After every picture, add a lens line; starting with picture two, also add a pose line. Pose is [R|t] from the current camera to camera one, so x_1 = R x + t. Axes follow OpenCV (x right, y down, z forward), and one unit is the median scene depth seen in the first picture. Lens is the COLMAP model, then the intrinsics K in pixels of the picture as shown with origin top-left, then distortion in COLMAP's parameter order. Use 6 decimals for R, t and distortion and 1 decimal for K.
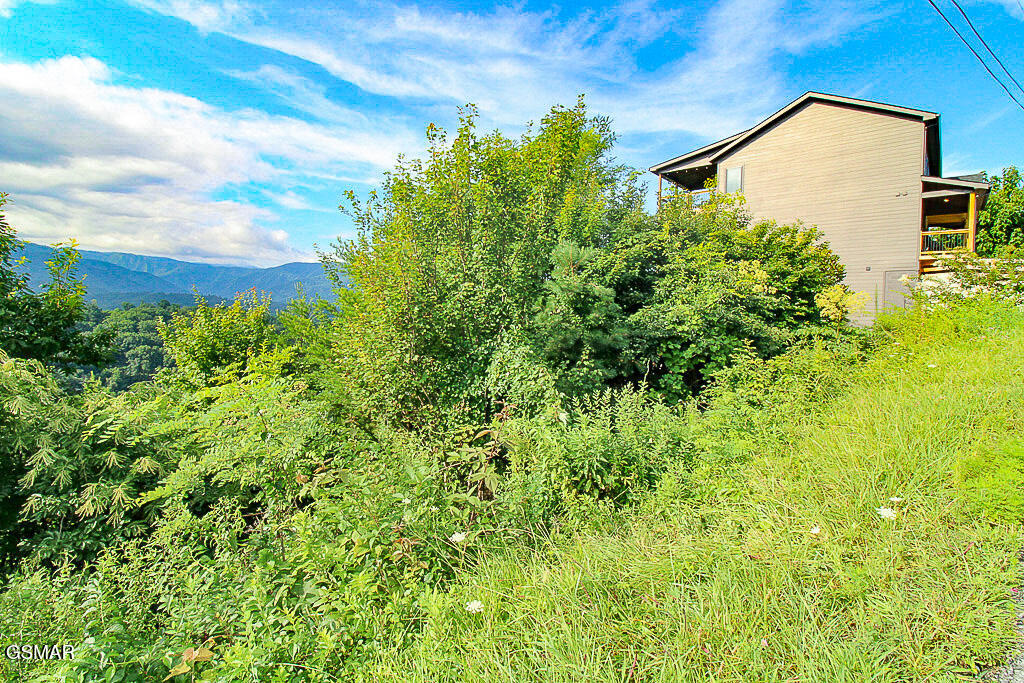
lens RADIAL K [[474.5, 0, 511.6], [0, 474.5, 334.6], [0, 0, 1]] dist [-0.000446, -0.012034]
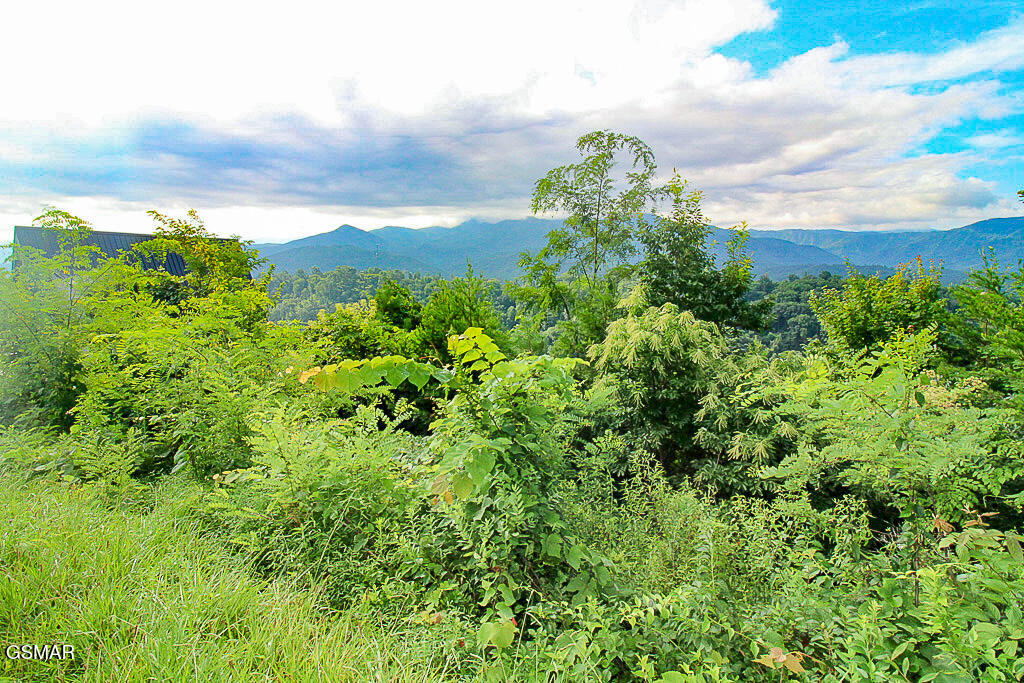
lens RADIAL K [[474.5, 0, 509.7], [0, 474.5, 326.0], [0, 0, 1]] dist [-0.000446, -0.012034]
pose [[0.343742, 0.082054, -0.935473, -0.010004], [-0.041194, 0.996534, 0.072273, -0.004790], [0.938160, 0.013692, 0.345930, 0.035194]]
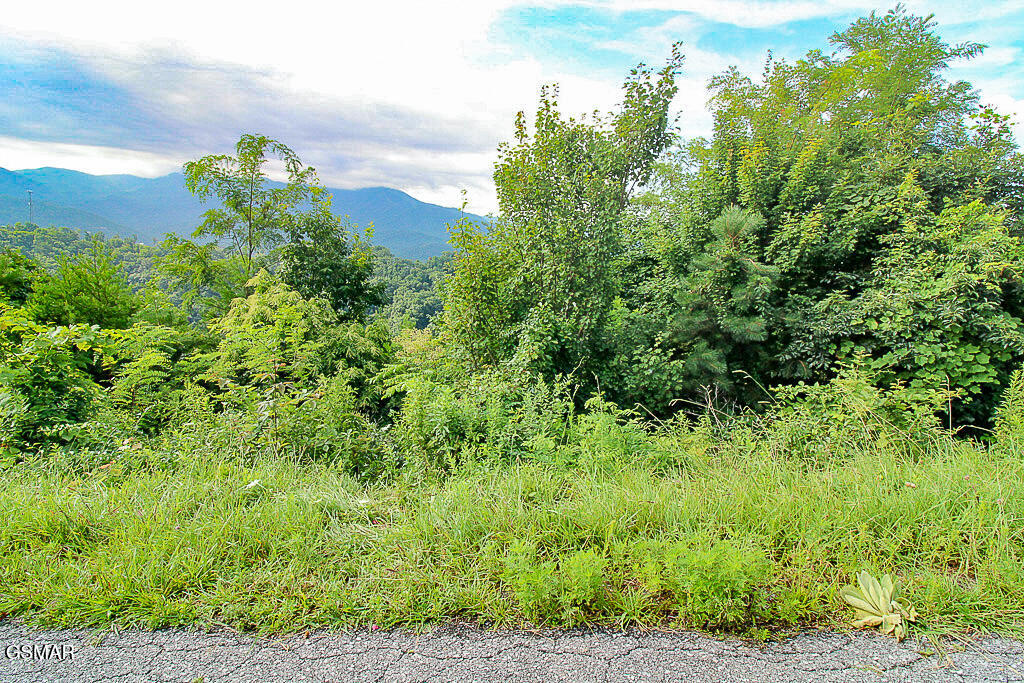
lens RADIAL K [[474.5, 0, 509.2], [0, 474.5, 332.5], [0, 0, 1]] dist [-0.000446, -0.012034]
pose [[0.762282, 0.123335, -0.635386, 0.403921], [-0.073157, 0.991804, 0.104753, -0.038526], [0.643098, -0.033368, 0.765057, 0.099715]]
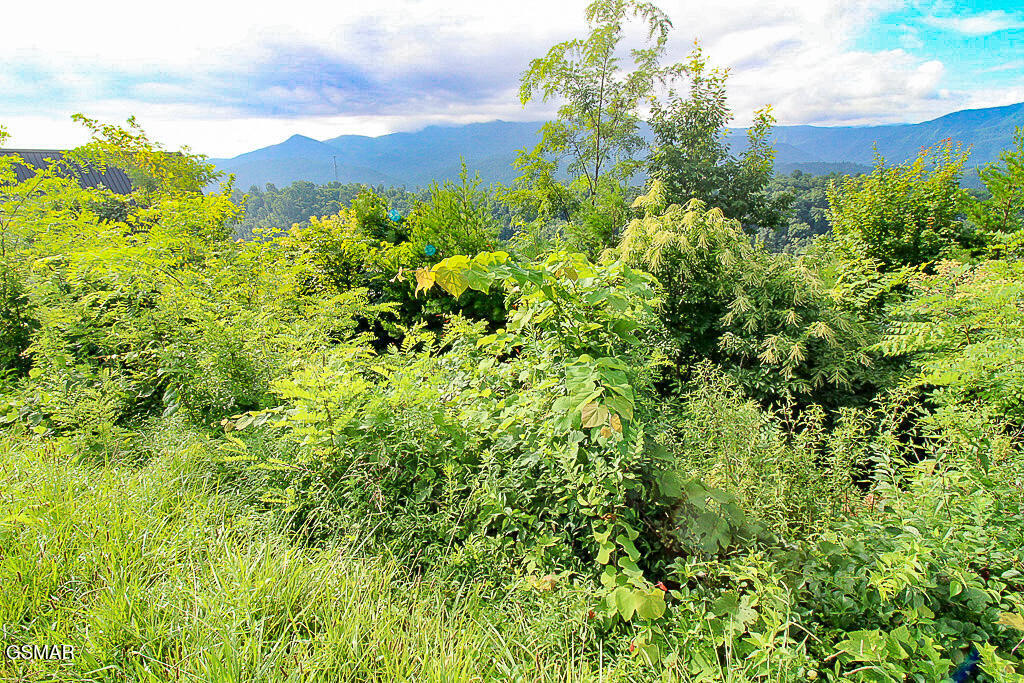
lens RADIAL K [[474.5, 0, 510.5], [0, 474.5, 329.2], [0, 0, 1]] dist [-0.000446, -0.012034]
pose [[0.404205, 0.237900, -0.883189, -0.108675], [-0.006277, 0.966282, 0.257410, 0.013609], [0.914647, -0.098503, 0.392069, -0.000216]]
